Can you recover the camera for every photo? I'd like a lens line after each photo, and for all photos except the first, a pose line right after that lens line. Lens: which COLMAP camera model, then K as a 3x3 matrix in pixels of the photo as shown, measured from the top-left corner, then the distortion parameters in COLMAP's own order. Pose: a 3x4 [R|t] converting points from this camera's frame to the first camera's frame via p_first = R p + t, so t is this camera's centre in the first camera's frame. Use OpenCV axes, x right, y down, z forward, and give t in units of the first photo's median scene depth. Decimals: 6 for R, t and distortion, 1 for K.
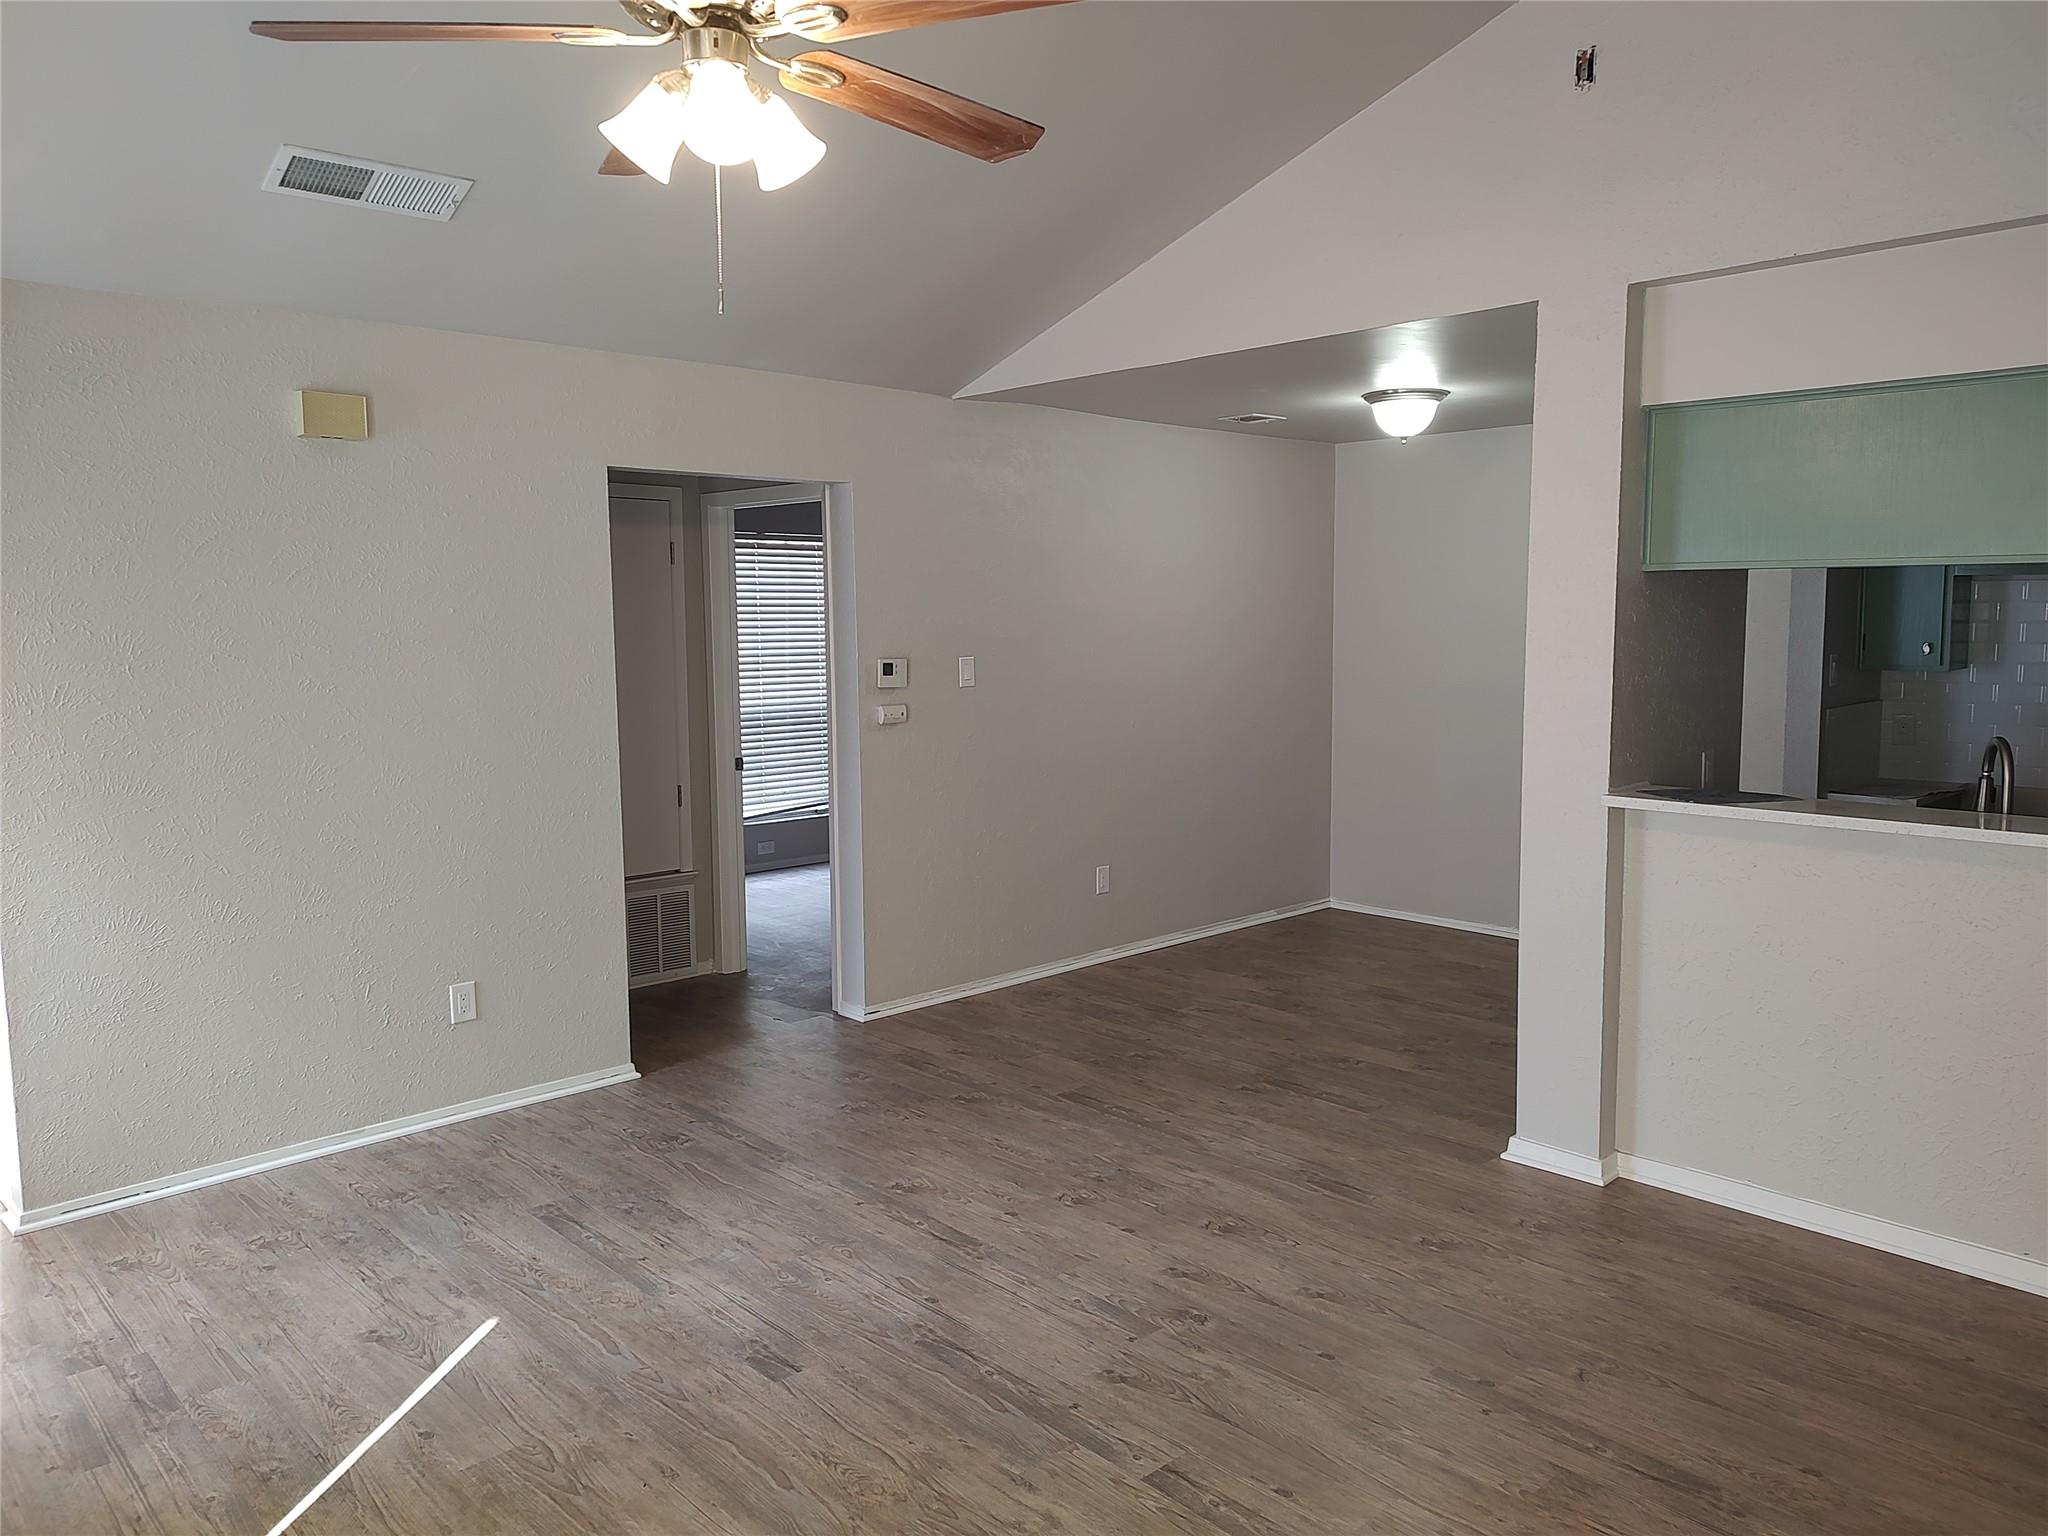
lens RADIAL K [[1466.4, 0, 1025.5], [0, 1466.4, 765.8], [0, 0, 1]] dist [0.031056, -0.026401]
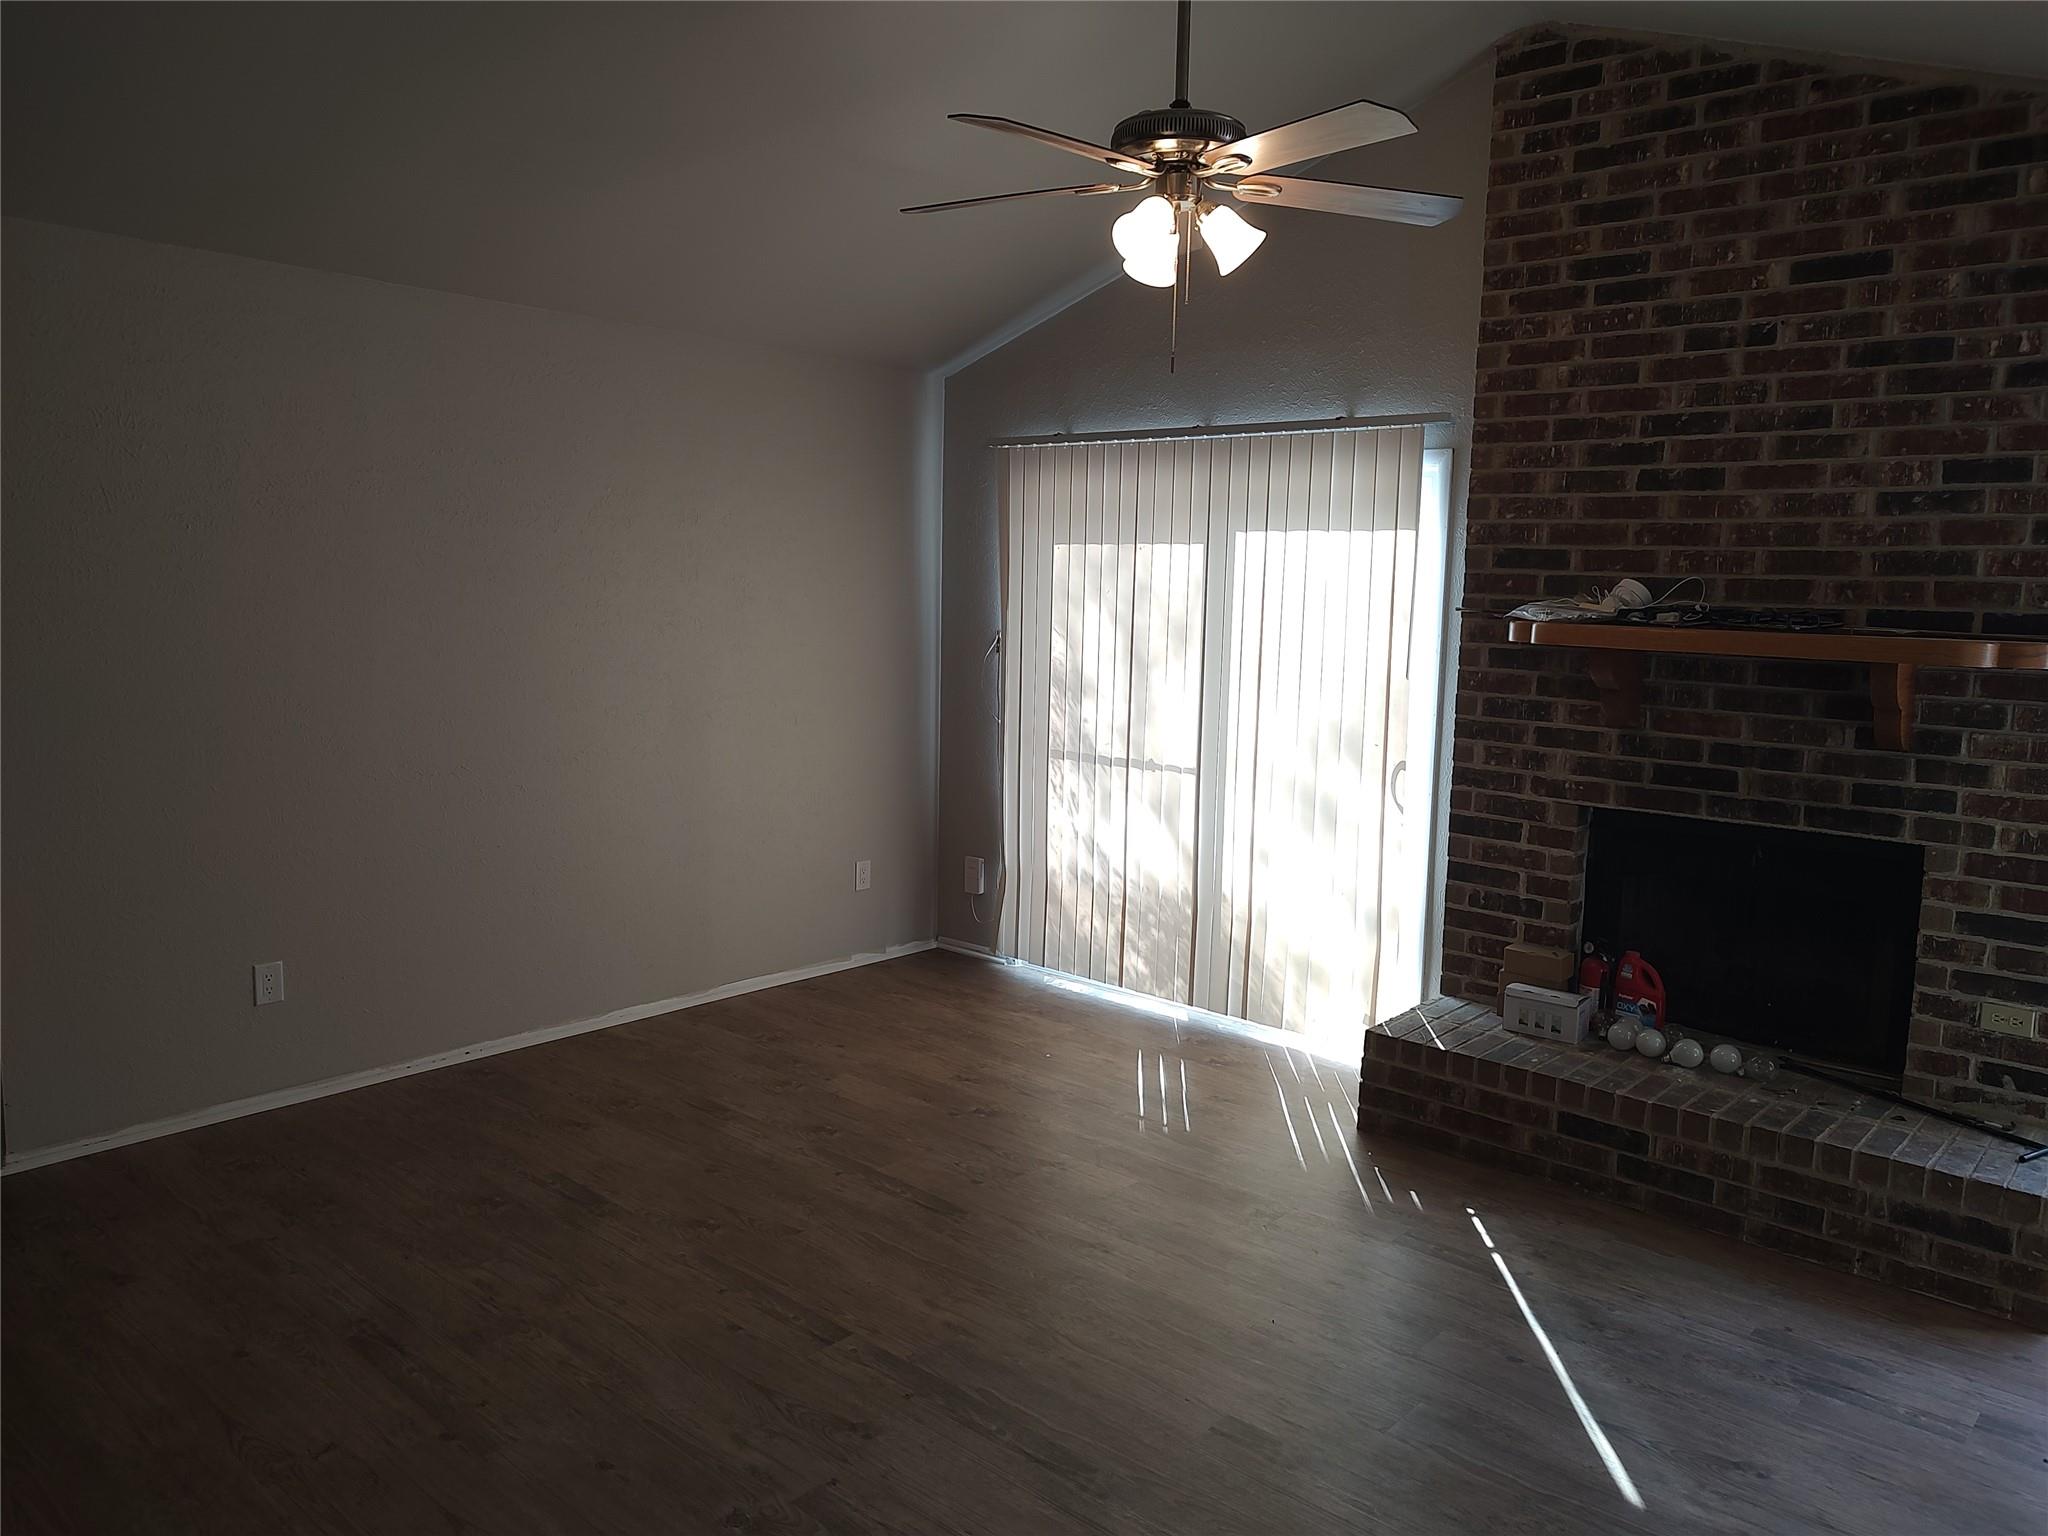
lens RADIAL K [[1466.4, 0, 1030.4], [0, 1466.4, 759.2], [0, 0, 1]] dist [0.031056, -0.026401]
pose [[-0.995975, -0.002377, -0.089603, 0.031821], [-0.023146, 0.972564, 0.231481, -0.158730], [0.086594, 0.232623, -0.968704, 1.435309]]
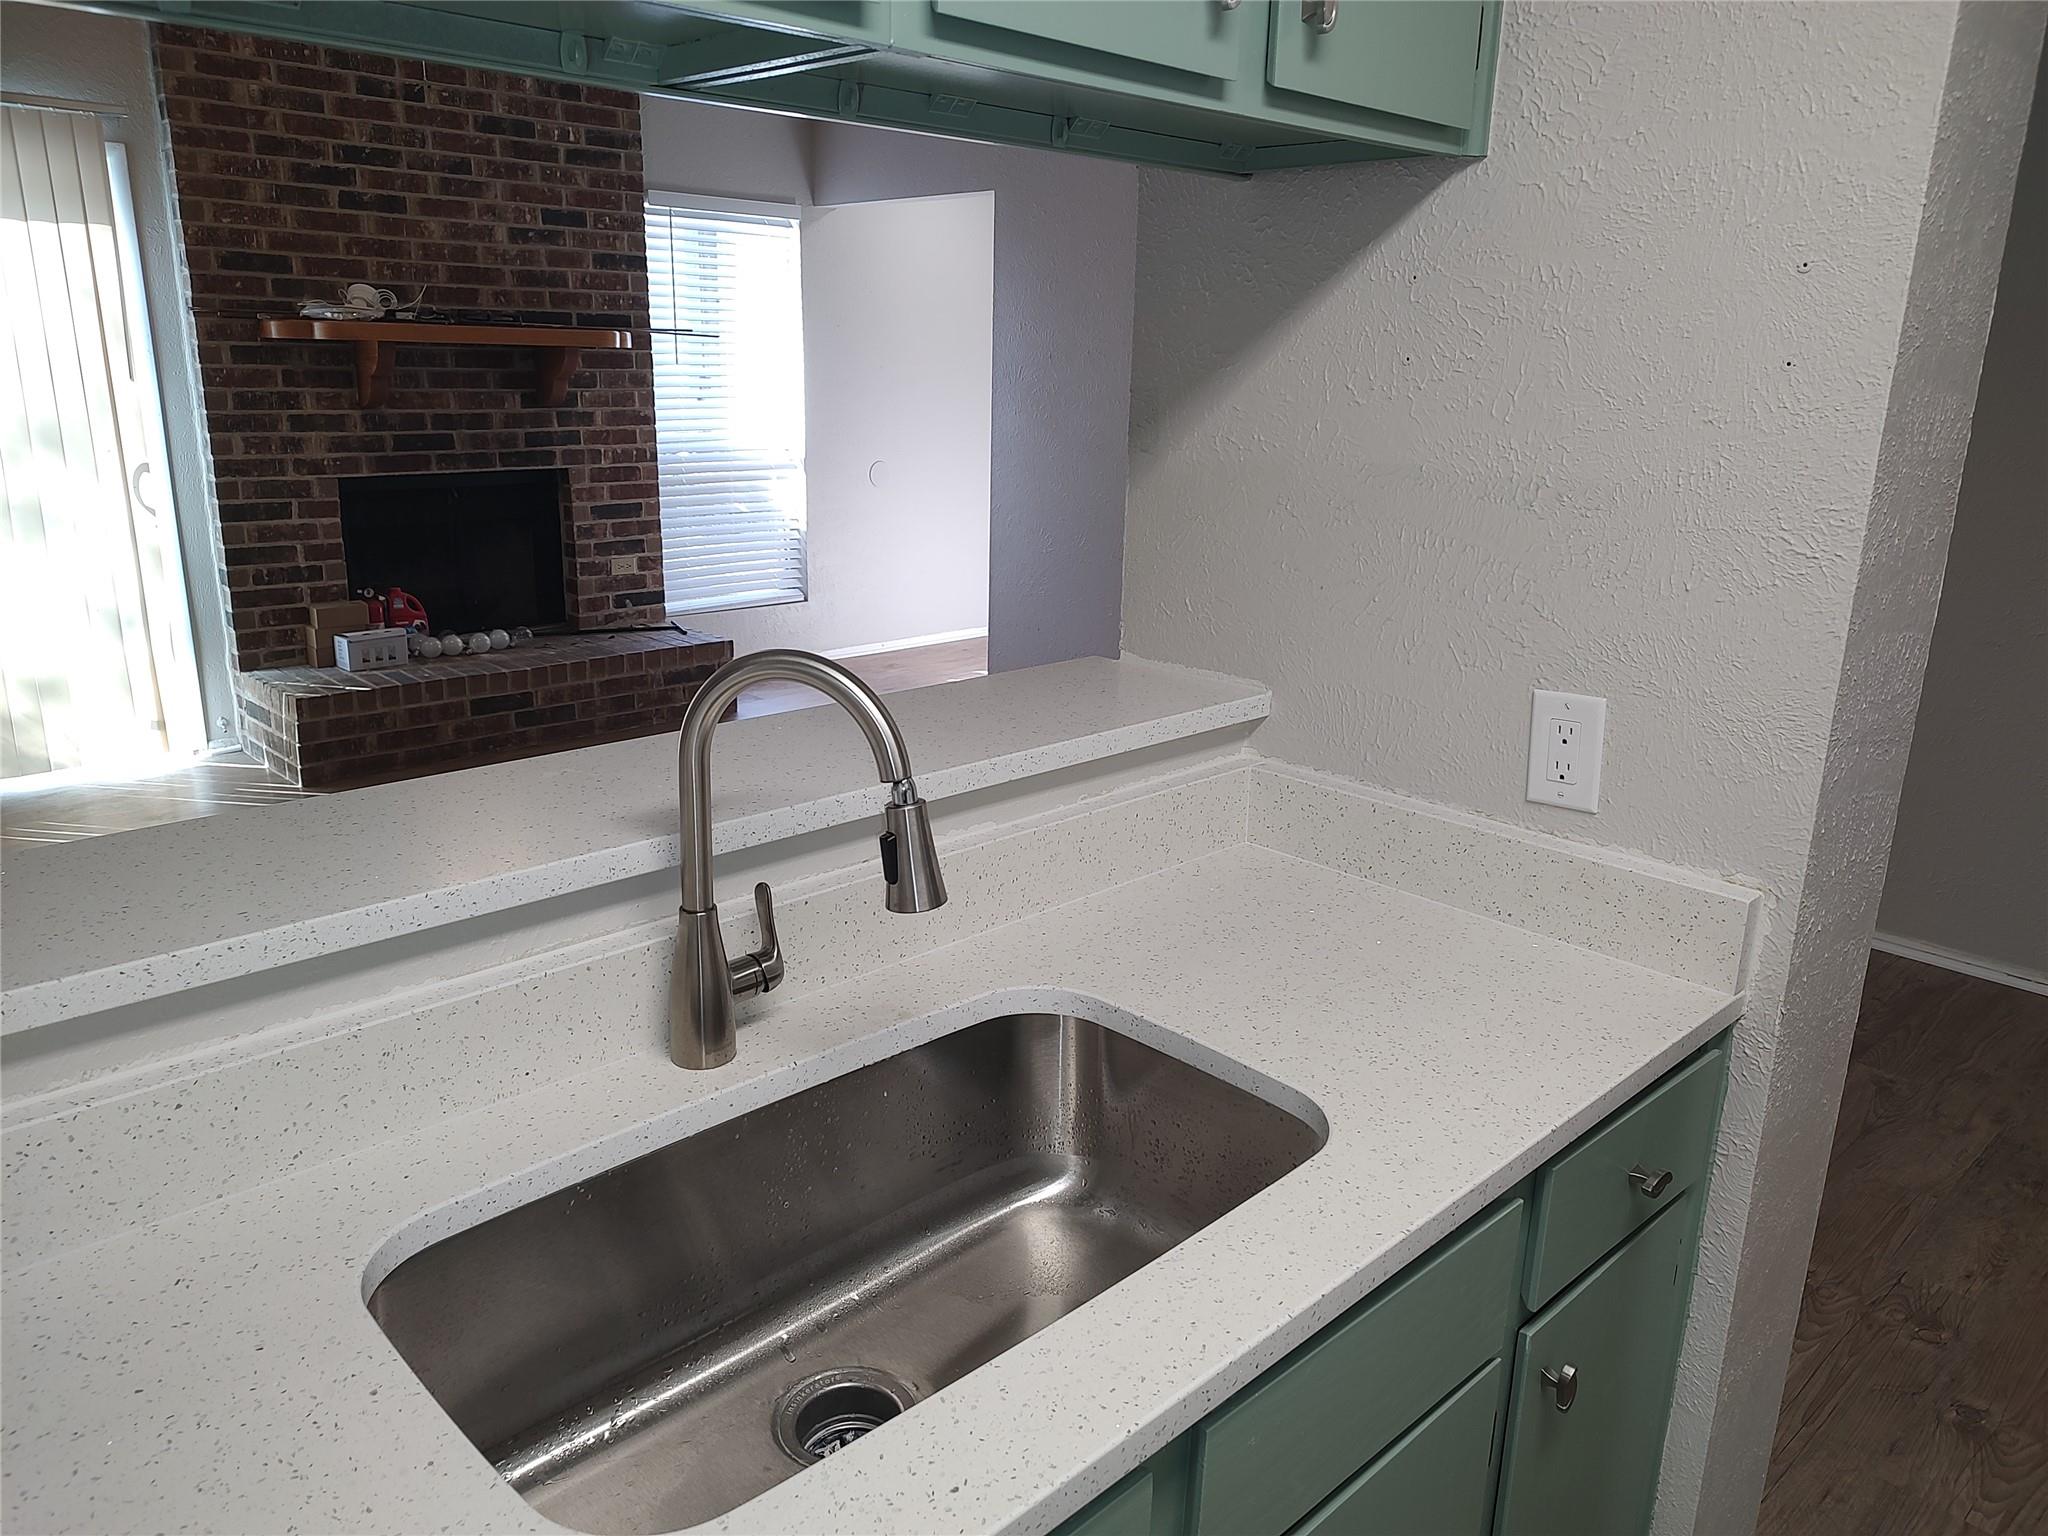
lens RADIAL K [[1466.4, 0, 1031.5], [0, 1466.4, 759.2], [0, 0, 1]] dist [0.031056, -0.026401]
pose [[0.013566, 0.279292, -0.960110, 0.528714], [-0.130886, 0.952433, 0.275209, -0.117278], [0.991305, 0.121932, 0.049476, 1.182578]]
